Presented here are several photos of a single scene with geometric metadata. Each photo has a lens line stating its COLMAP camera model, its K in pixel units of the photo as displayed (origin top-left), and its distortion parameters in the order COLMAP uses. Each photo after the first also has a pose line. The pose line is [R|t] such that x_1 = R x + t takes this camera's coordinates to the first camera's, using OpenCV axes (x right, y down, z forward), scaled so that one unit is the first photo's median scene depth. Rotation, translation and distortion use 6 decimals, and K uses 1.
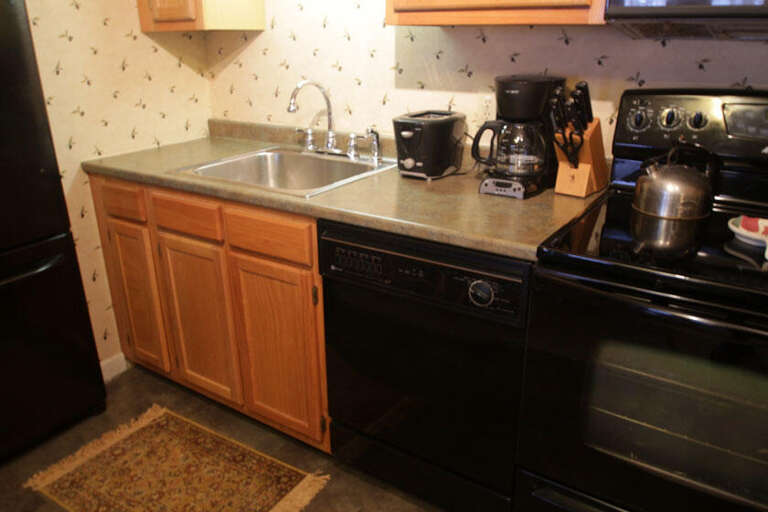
lens RADIAL K [[586.9, 0, 384.0], [0, 586.9, 254.4], [0, 0, 1]] dist [-0.007655, -0.000962]
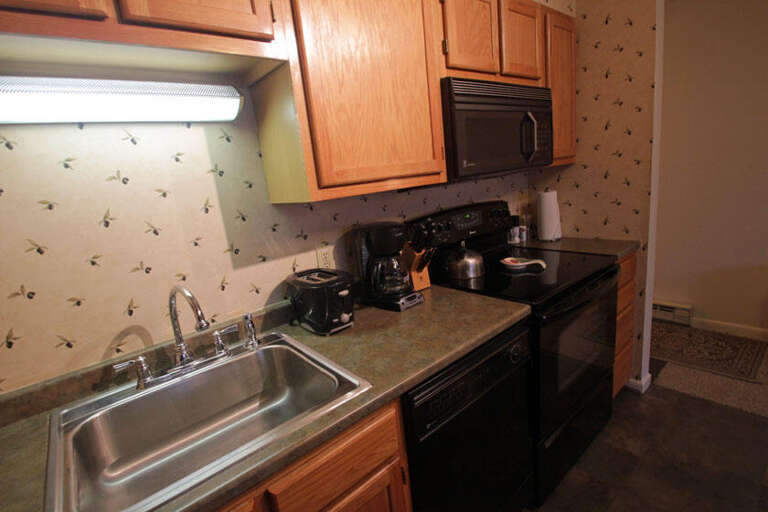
lens RADIAL K [[366.4, 0, 384.9], [0, 366.4, 258.1], [0, 0, 1]] dist [0.001735, -0.000026]
pose [[0.275088, -0.236789, 0.931804, -0.514663], [0.441042, 0.892279, 0.096541, -0.271439], [-0.854289, 0.384407, 0.349889, 0.621594]]
